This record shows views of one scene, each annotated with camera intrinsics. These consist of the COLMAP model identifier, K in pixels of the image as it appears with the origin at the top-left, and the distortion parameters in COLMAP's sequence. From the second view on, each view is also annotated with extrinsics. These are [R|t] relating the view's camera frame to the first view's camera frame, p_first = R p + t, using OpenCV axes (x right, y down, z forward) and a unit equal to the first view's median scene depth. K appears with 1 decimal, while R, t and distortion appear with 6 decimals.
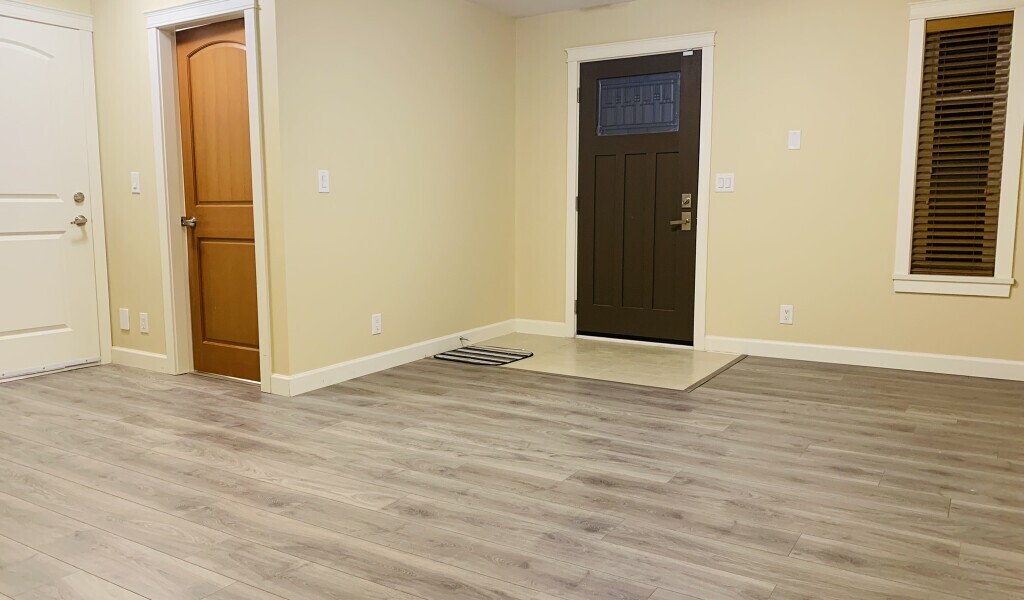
lens RADIAL K [[762.5, 0, 512.0], [0, 762.5, 300.0], [0, 0, 1]] dist [-0.002489, -0.001898]
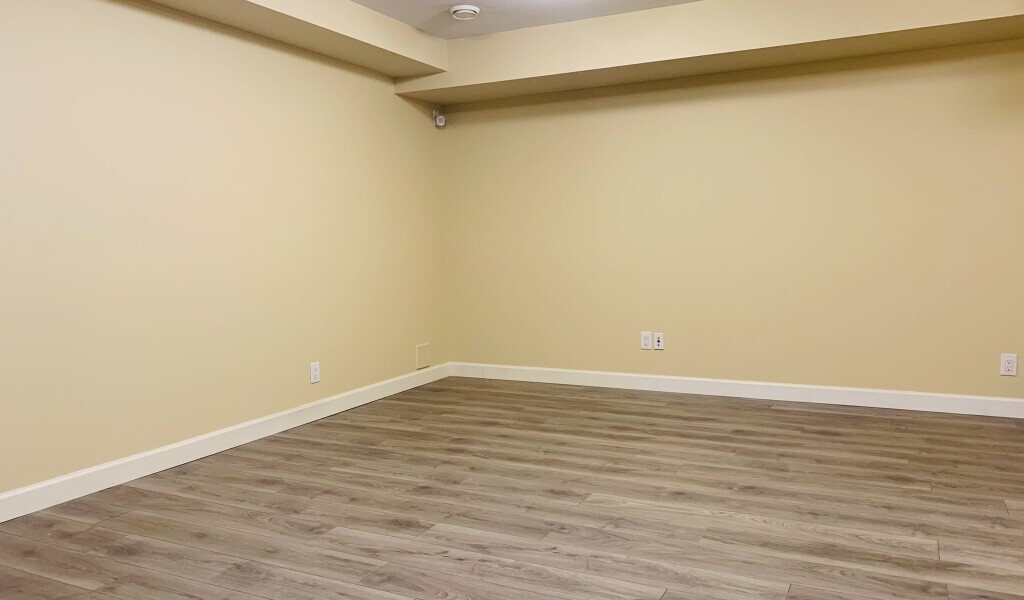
lens RADIAL K [[762.5, 0, 512.0], [0, 762.5, 300.0], [0, 0, 1]] dist [-0.002489, -0.001898]
pose [[-0.995983, 0.030407, -0.084218, 0.046307], [0.012559, 0.978715, 0.204840, -0.268696], [0.088654, 0.202960, -0.975166, 1.984417]]
